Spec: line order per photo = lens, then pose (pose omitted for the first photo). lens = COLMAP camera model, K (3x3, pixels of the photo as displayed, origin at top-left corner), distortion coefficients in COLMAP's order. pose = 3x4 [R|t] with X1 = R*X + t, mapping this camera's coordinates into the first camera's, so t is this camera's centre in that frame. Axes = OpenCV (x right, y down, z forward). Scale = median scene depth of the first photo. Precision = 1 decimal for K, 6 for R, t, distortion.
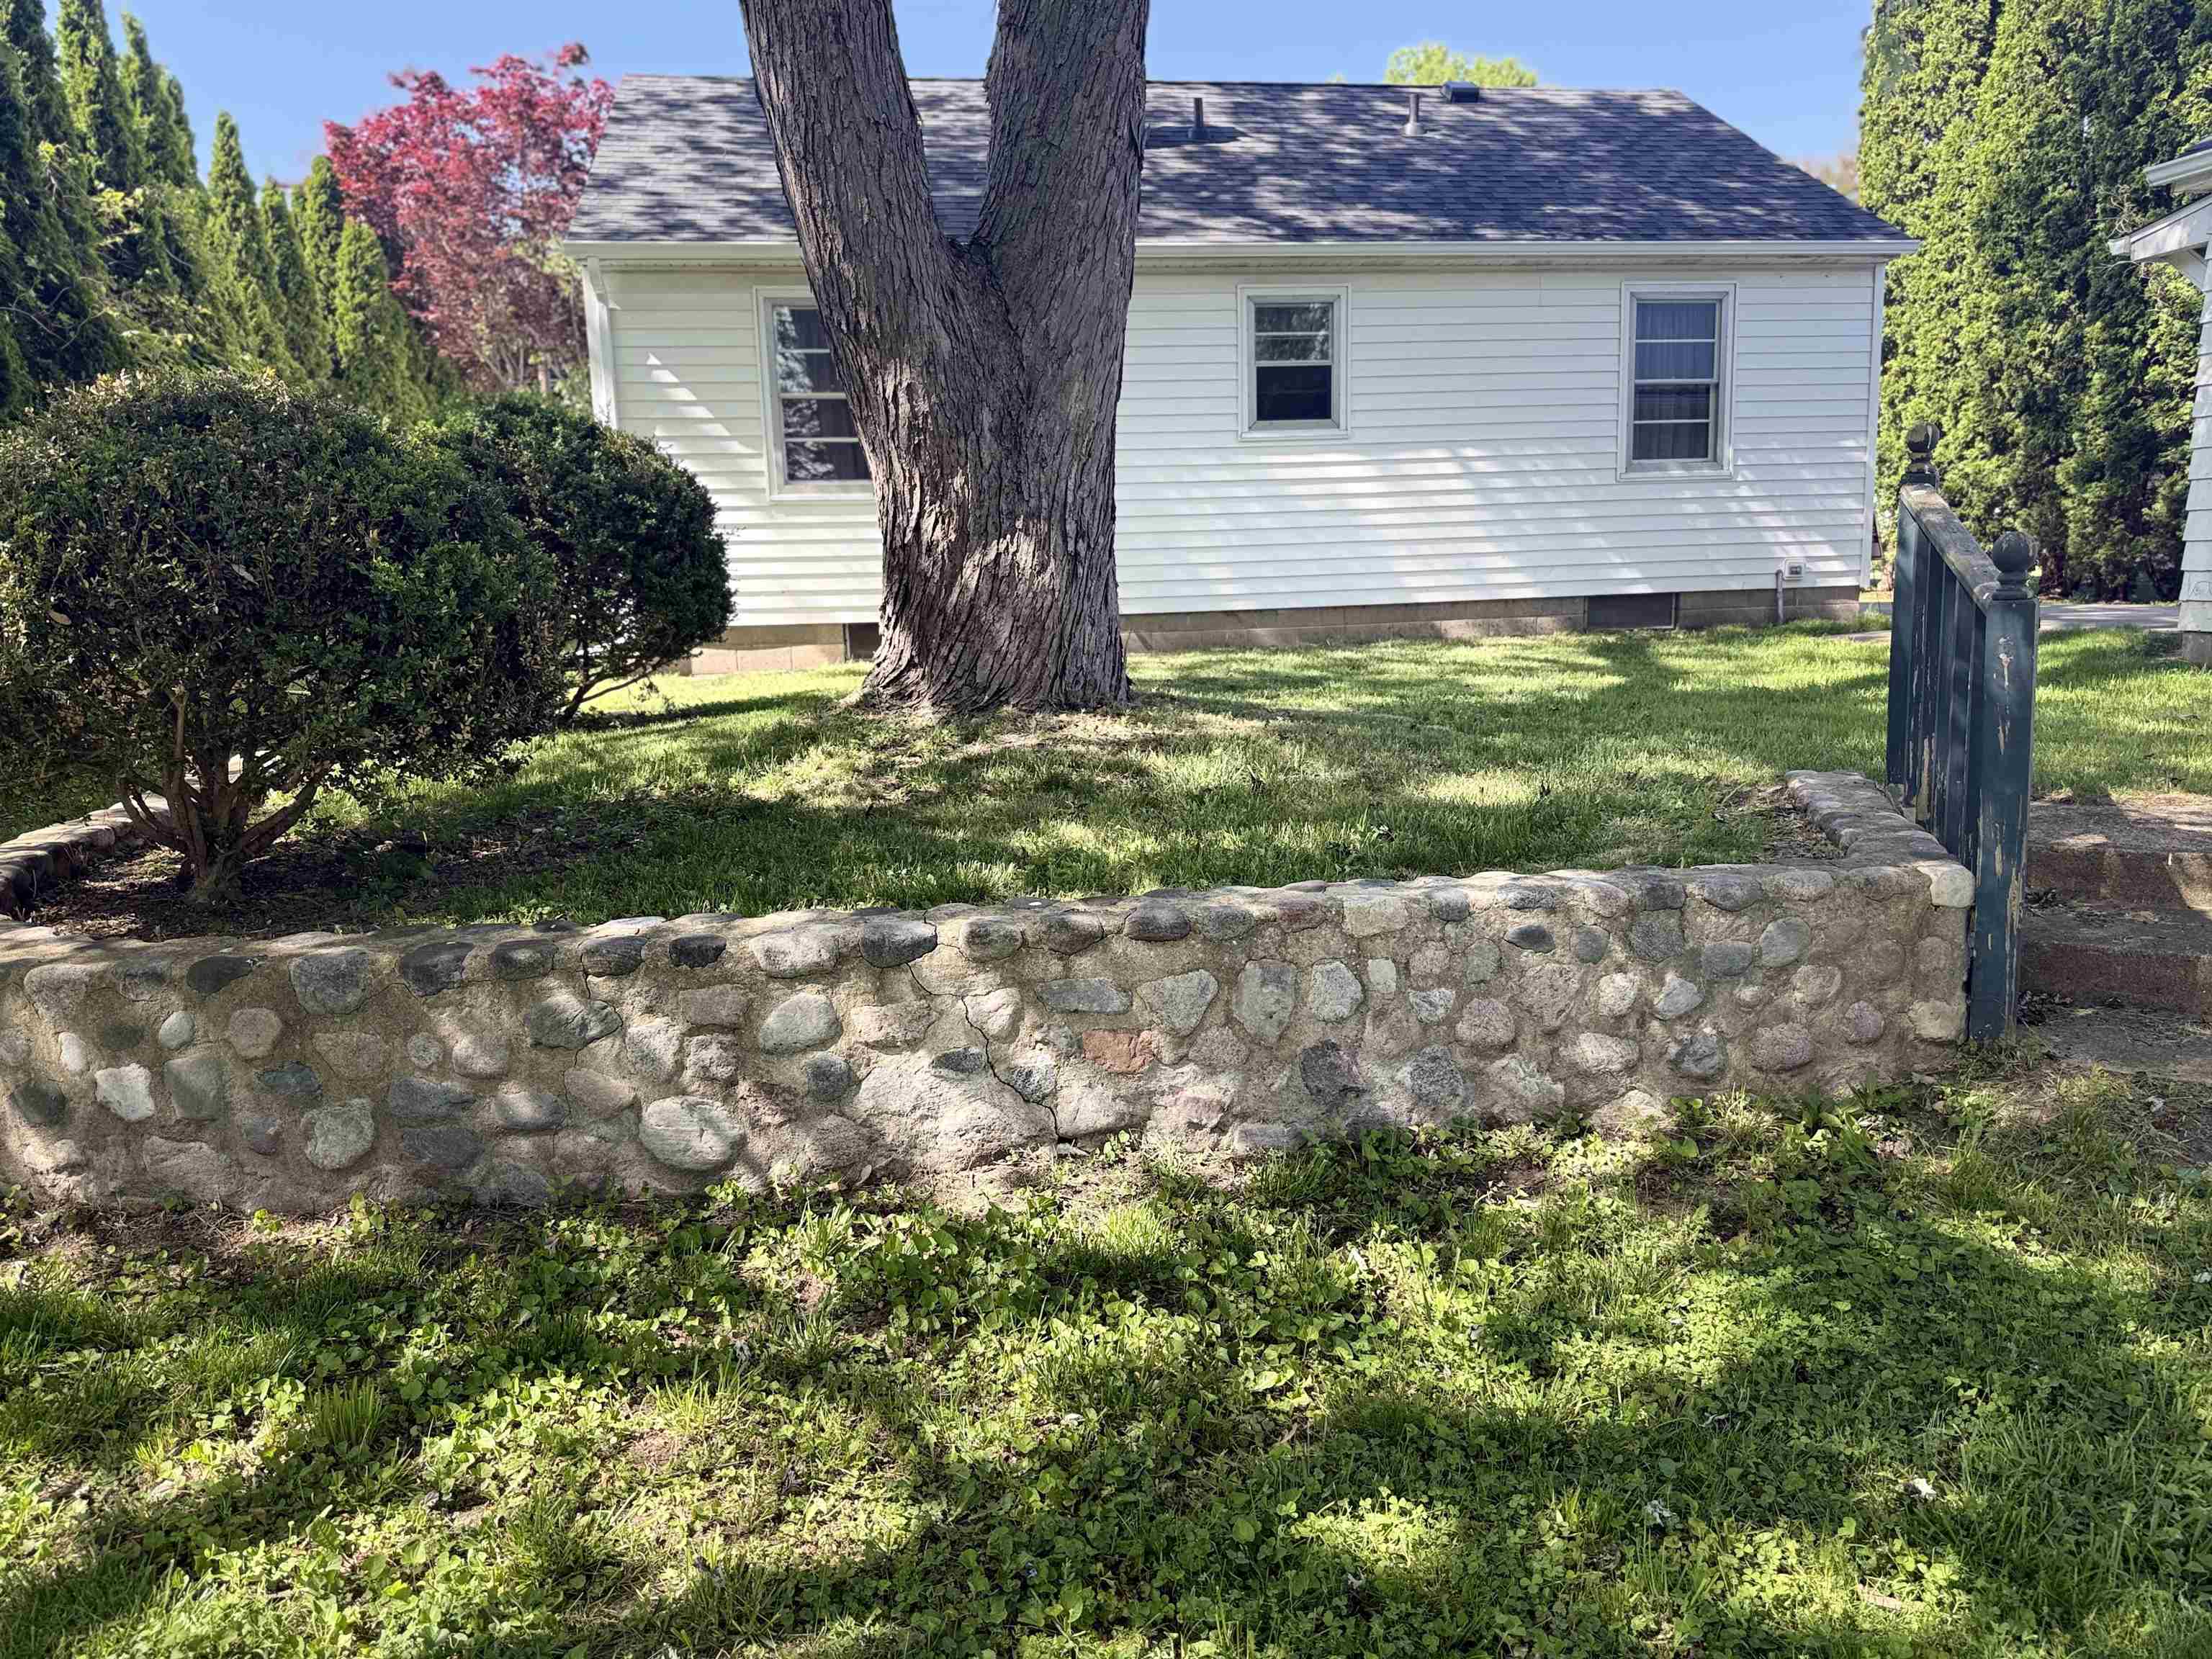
lens RADIAL K [[1561.7, 0, 1106.0], [0, 1561.7, 829.5], [0, 0, 1]] dist [0.067573, -0.047669]
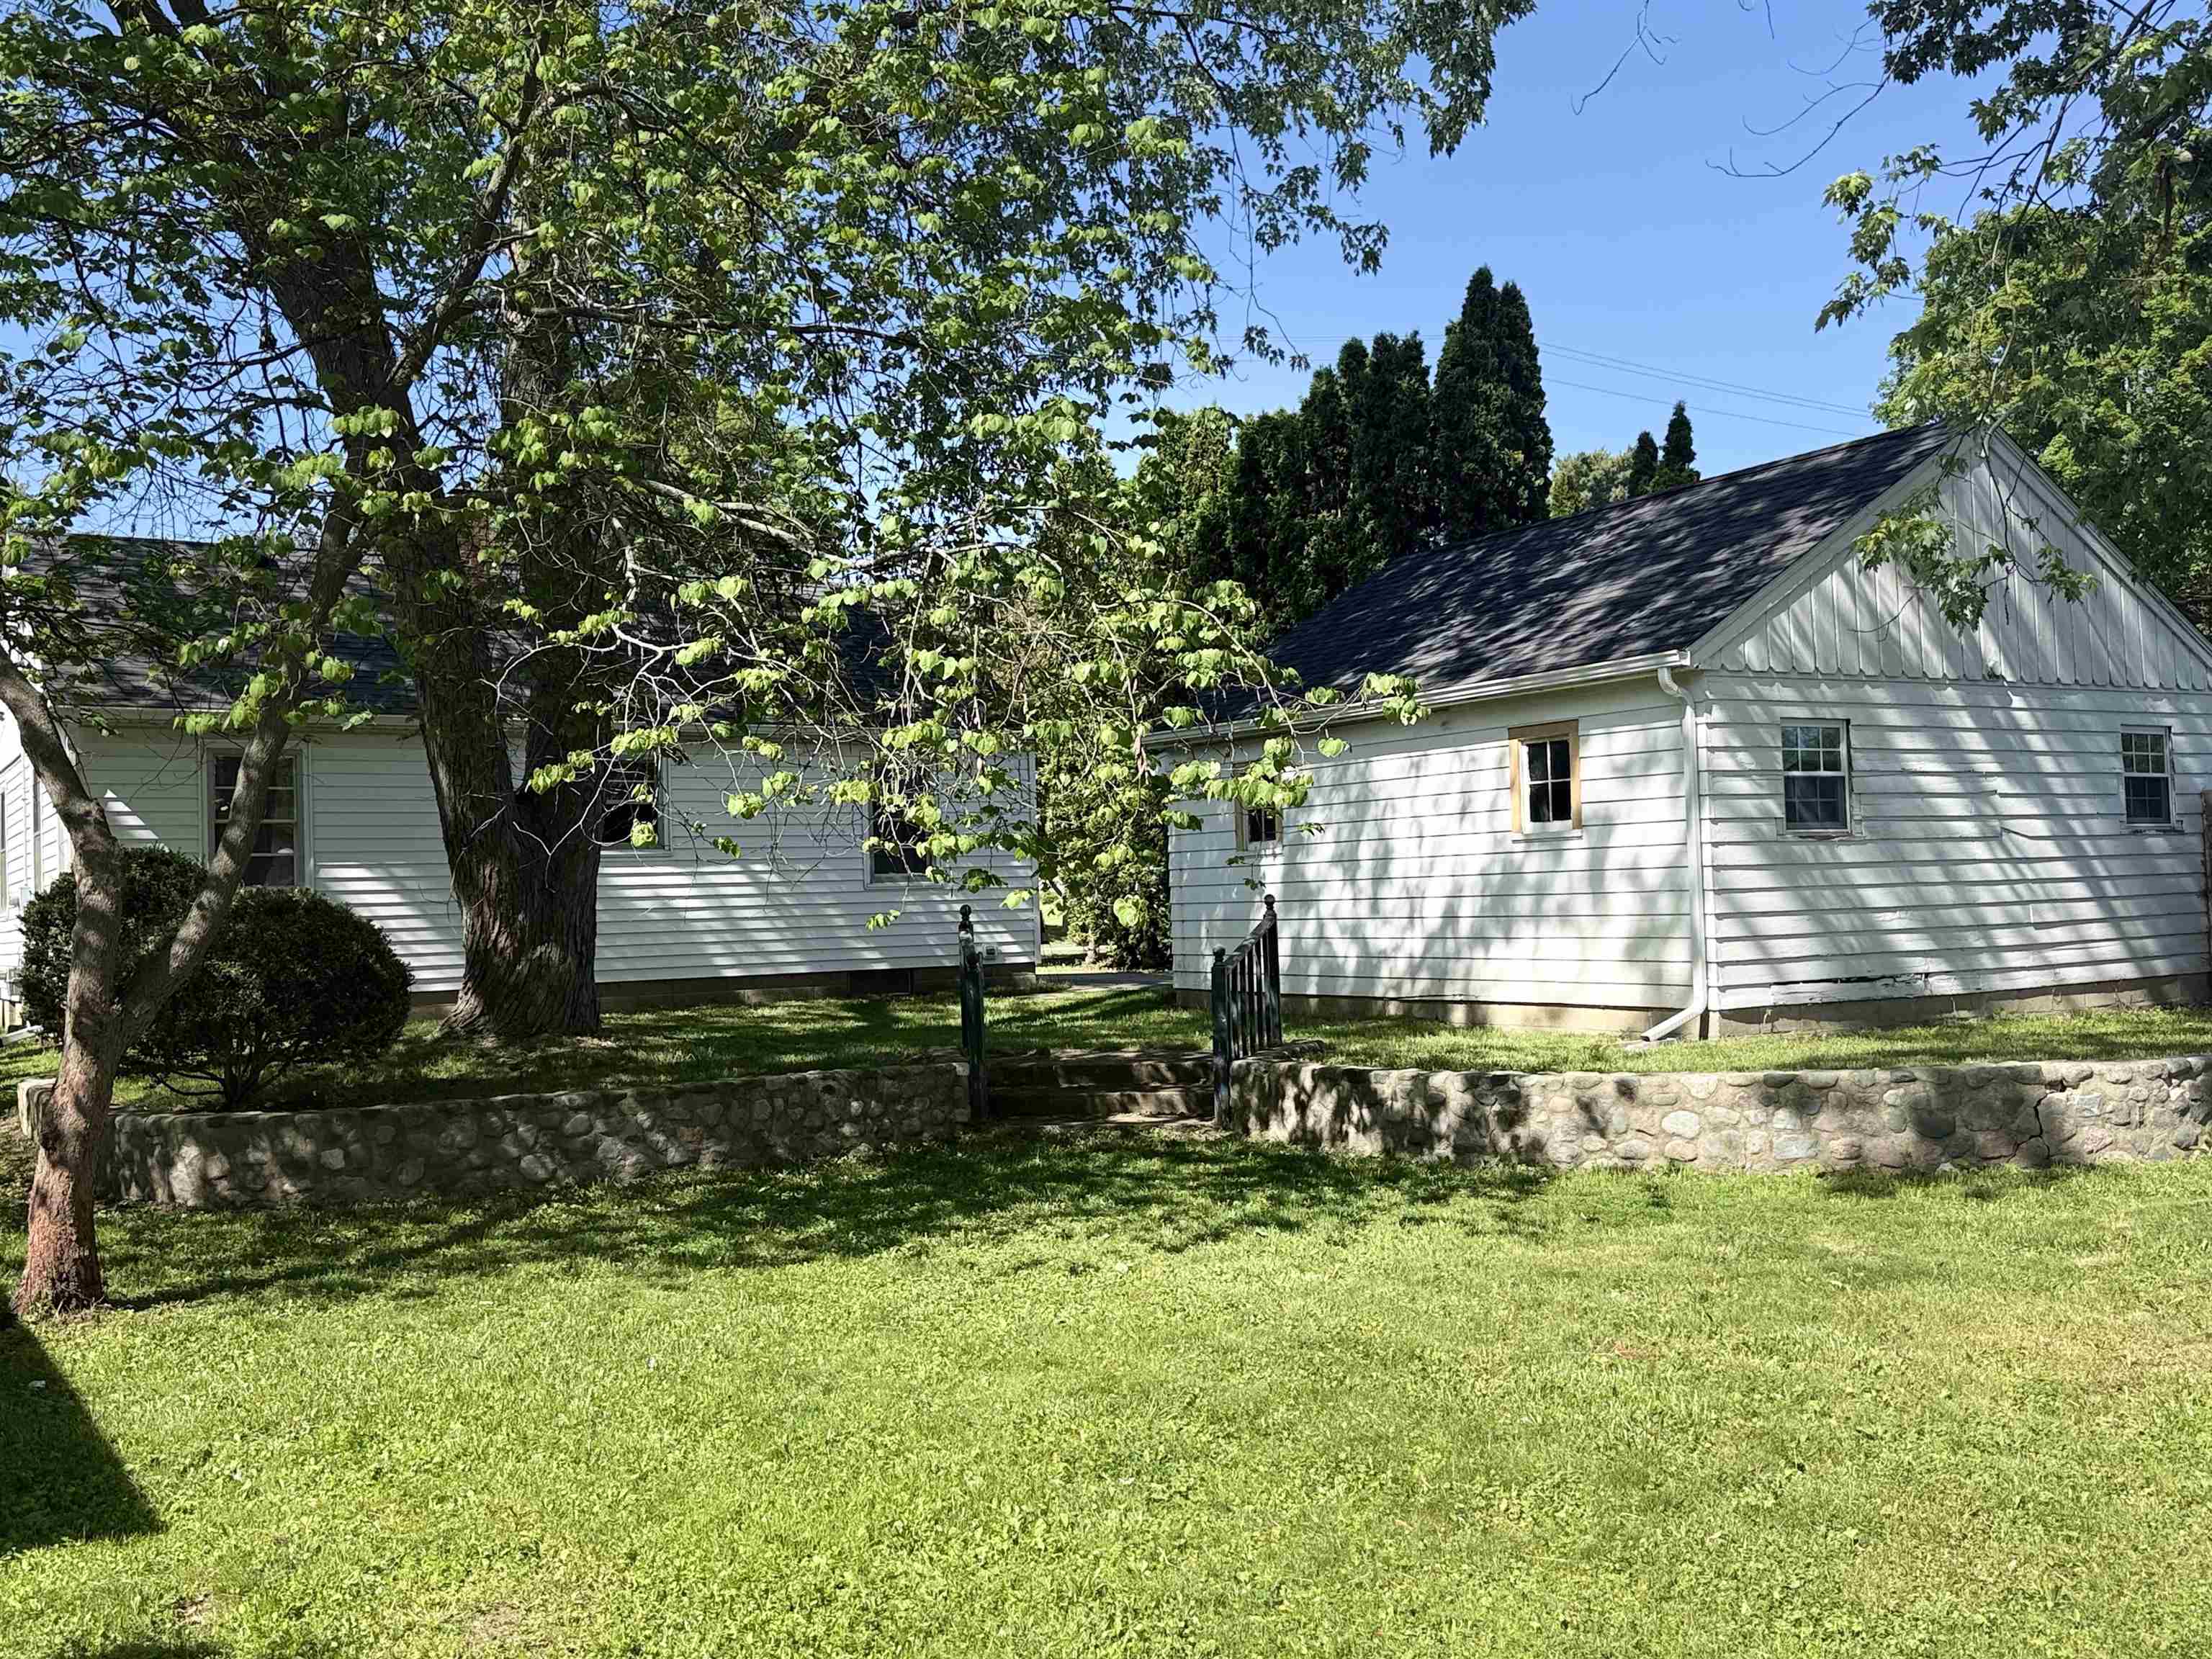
lens RADIAL K [[2069.5, 0, 1118.1], [0, 2069.5, 873.1], [0, 0, 1]] dist [0.116382, 0.001246]
pose [[0.912718, 0.010351, 0.408458, -0.228938], [0.068261, 0.981766, -0.177412, 0.110642], [-0.402847, 0.189809, 0.895370, -0.769707]]
